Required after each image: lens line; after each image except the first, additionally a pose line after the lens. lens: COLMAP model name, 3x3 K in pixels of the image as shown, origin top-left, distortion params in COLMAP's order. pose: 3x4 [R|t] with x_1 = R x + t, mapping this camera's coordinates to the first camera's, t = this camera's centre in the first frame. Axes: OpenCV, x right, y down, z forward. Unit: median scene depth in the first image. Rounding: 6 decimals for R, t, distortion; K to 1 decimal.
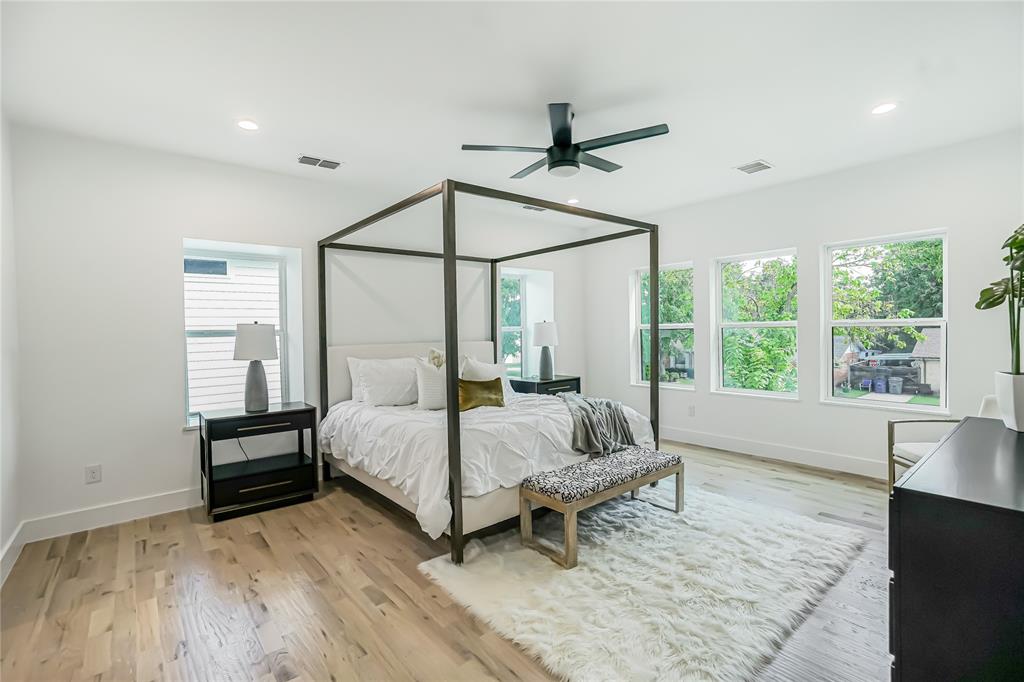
lens RADIAL K [[462.1, 0, 512.0], [0, 462.1, 341.0], [0, 0, 1]] dist [-0.024333, 0.011023]
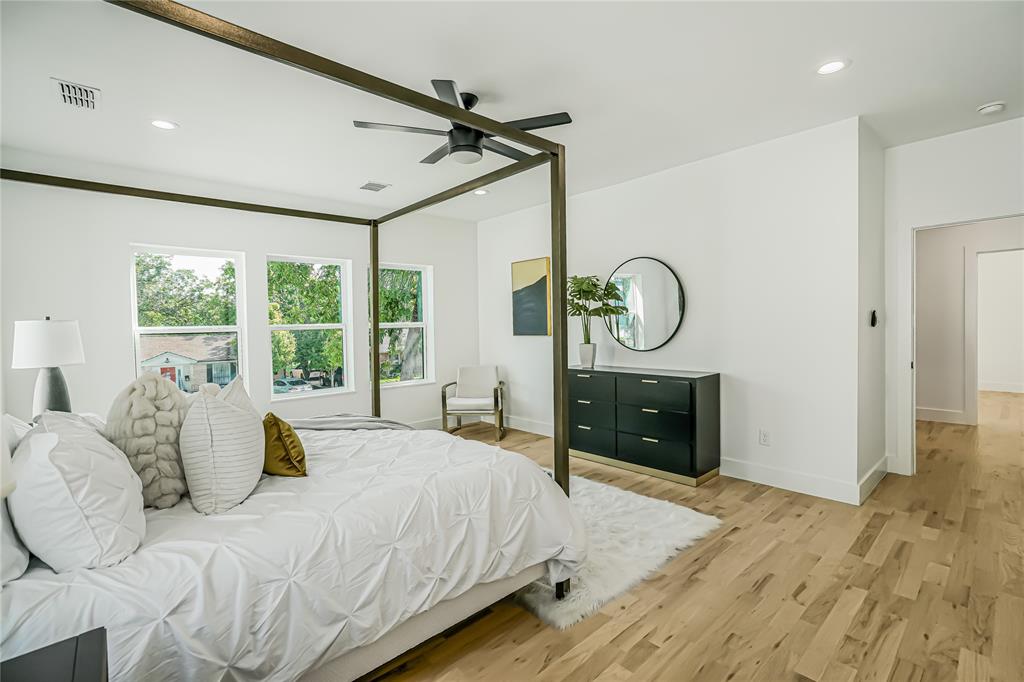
lens RADIAL K [[462.1, 0, 512.0], [0, 462.1, 341.0], [0, 0, 1]] dist [-0.024333, 0.011023]
pose [[-0.040732, -0.016316, 0.999037, -0.952324], [0.045698, 0.998790, 0.018175, -0.005300], [-0.998125, 0.046394, -0.039937, 1.096167]]
